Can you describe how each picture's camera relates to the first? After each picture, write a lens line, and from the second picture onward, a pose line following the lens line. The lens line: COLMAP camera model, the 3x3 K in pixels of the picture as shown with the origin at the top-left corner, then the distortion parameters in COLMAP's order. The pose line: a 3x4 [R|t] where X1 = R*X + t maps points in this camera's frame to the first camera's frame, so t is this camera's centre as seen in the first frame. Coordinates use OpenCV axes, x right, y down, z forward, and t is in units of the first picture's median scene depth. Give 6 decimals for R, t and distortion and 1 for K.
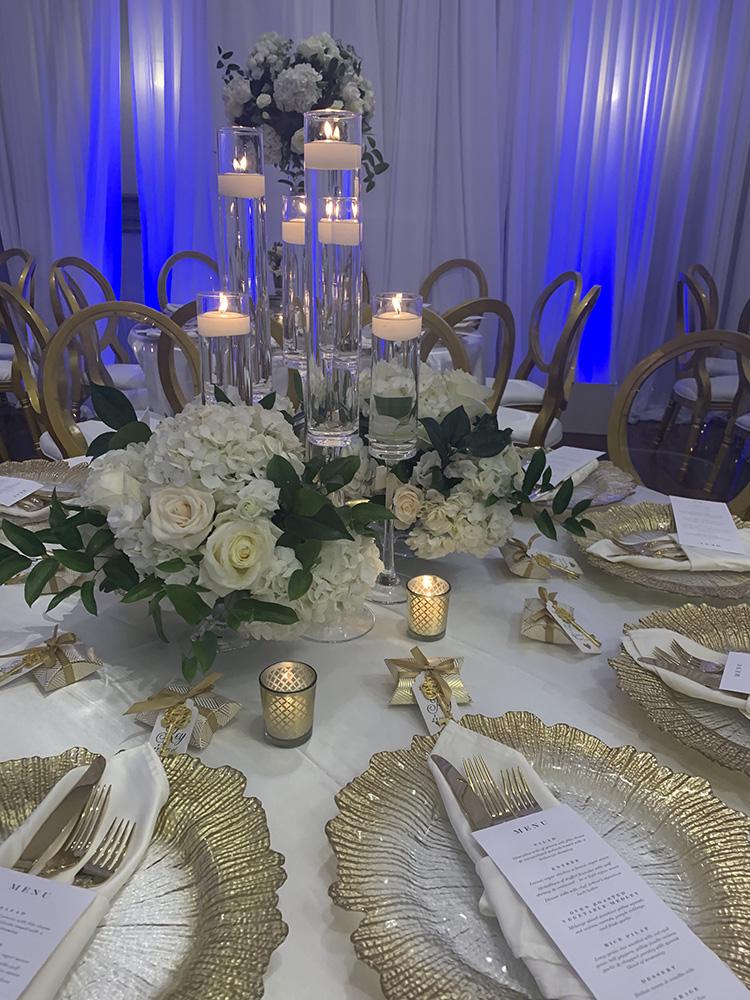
lens RADIAL K [[768.3, 0, 369.4], [0, 768.3, 493.8], [0, 0, 1]] dist [0.054005, -0.092990]
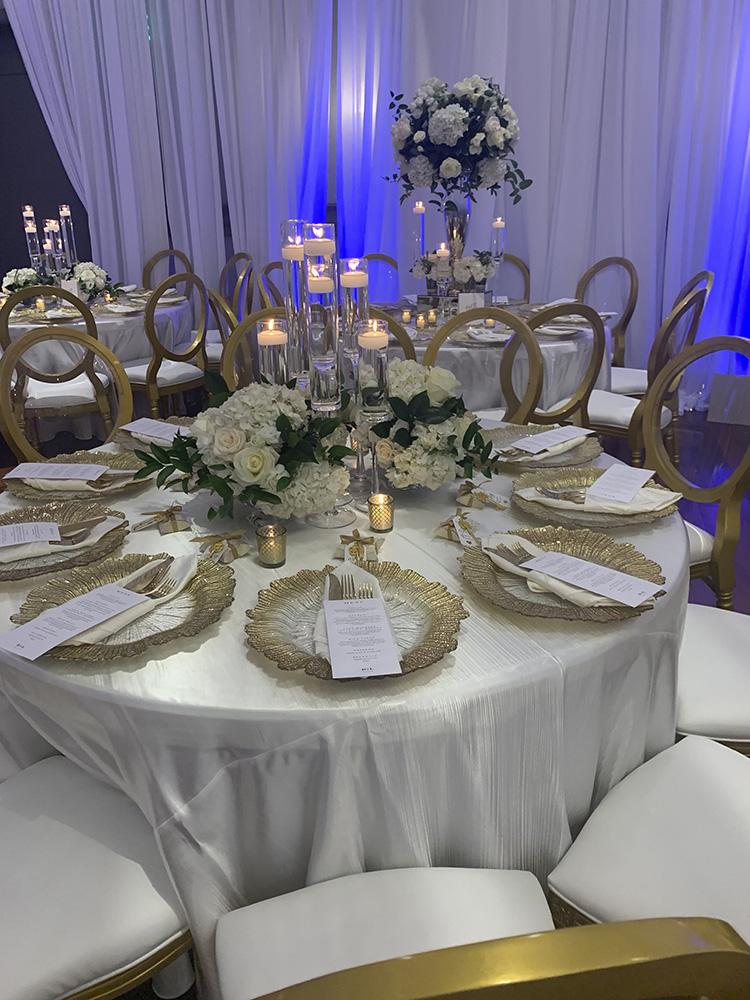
lens RADIAL K [[768.3, 0, 373.3], [0, 768.3, 482.1], [0, 0, 1]] dist [0.054005, -0.092990]
pose [[0.958110, 0.069735, -0.277781, 0.471424], [-0.067372, 0.997565, 0.018055, 0.050229], [0.278363, 0.001416, 0.960475, -0.529499]]
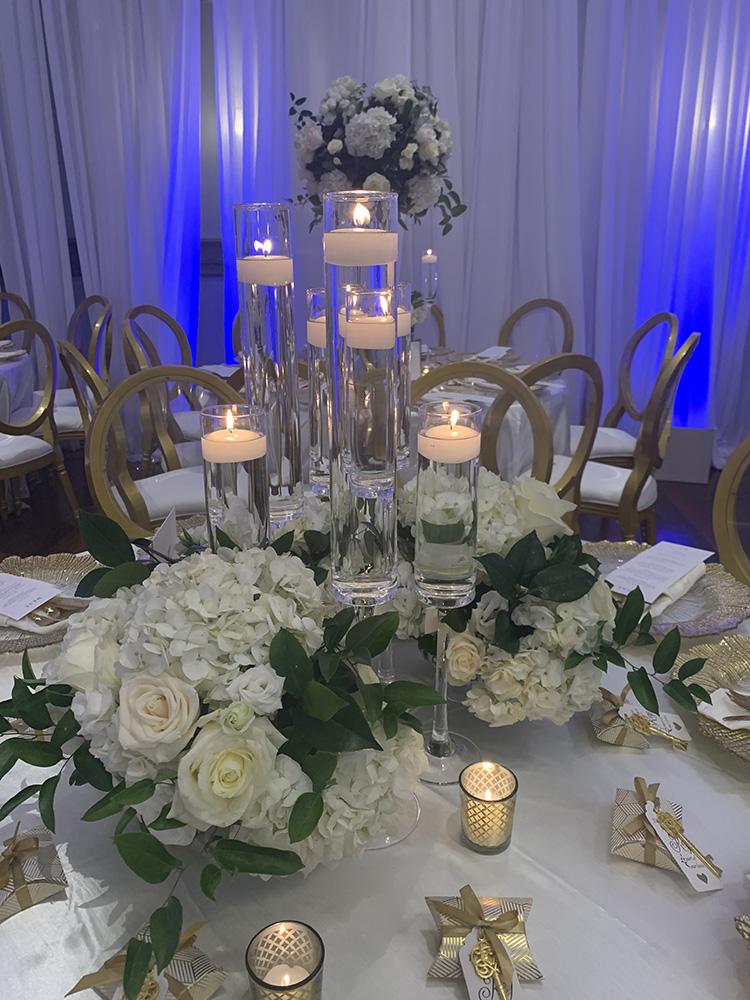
lens RADIAL K [[768.3, 0, 374.0], [0, 768.3, 482.8], [0, 0, 1]] dist [0.054005, -0.092990]
pose [[0.994691, 0.007217, -0.102657, 0.037239], [-0.011962, 0.998885, -0.045677, -0.129493], [0.102213, 0.046663, 0.993667, 0.189202]]
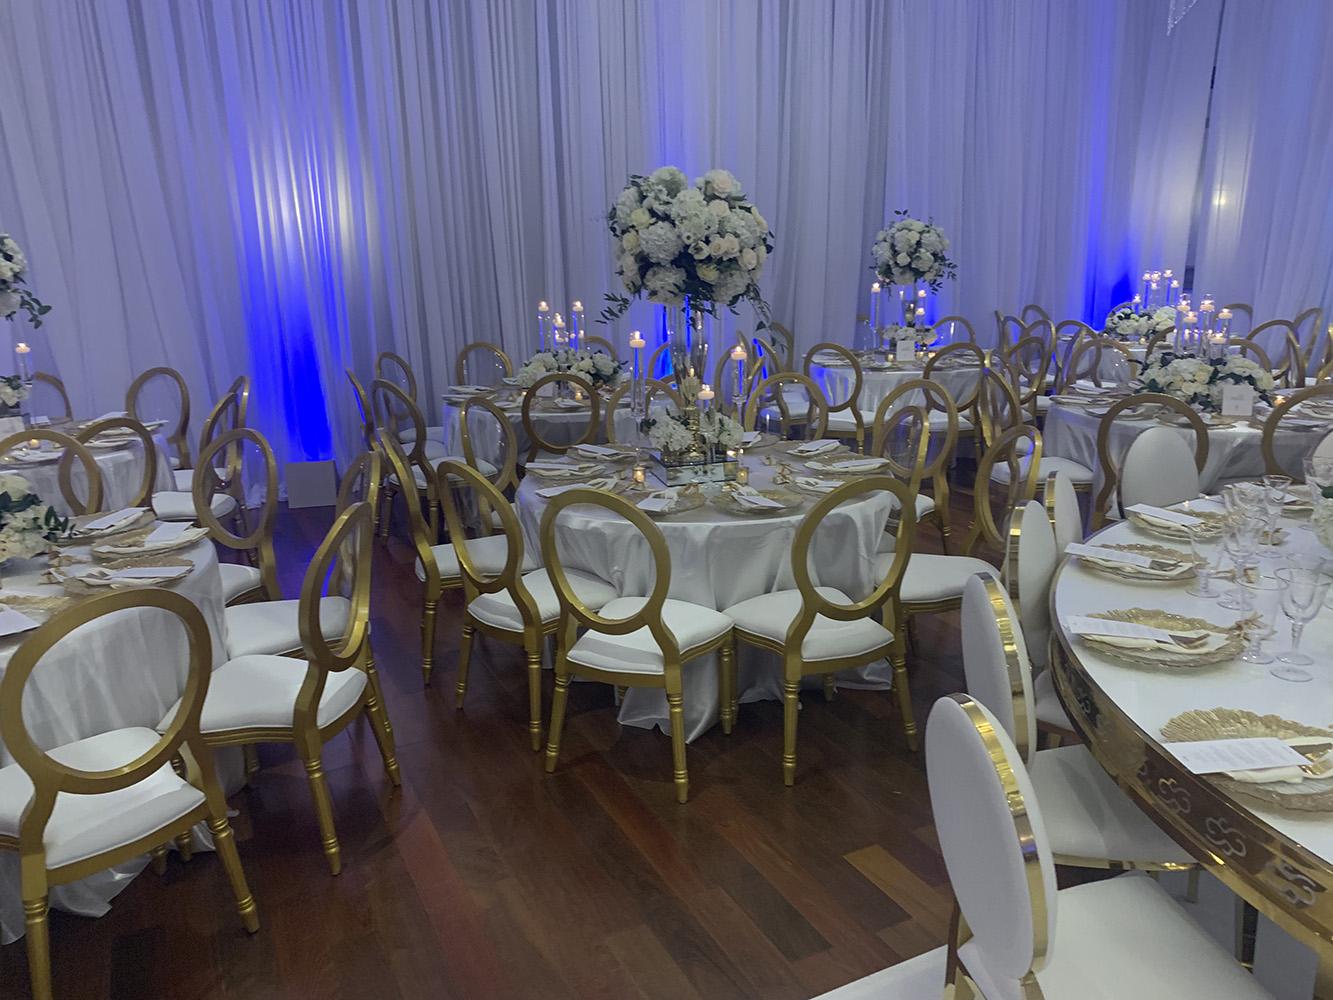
lens RADIAL K [[1024.1, 0, 671.9], [0, 1024.1, 503.3], [0, 0, 1]] dist [0.054005, -0.092990]
pose [[0.904674, -0.145998, 0.400311, 0.663228], [0.186079, 0.980518, -0.062919, 0.461905], [-0.383326, 0.131411, 0.914217, -2.424601]]
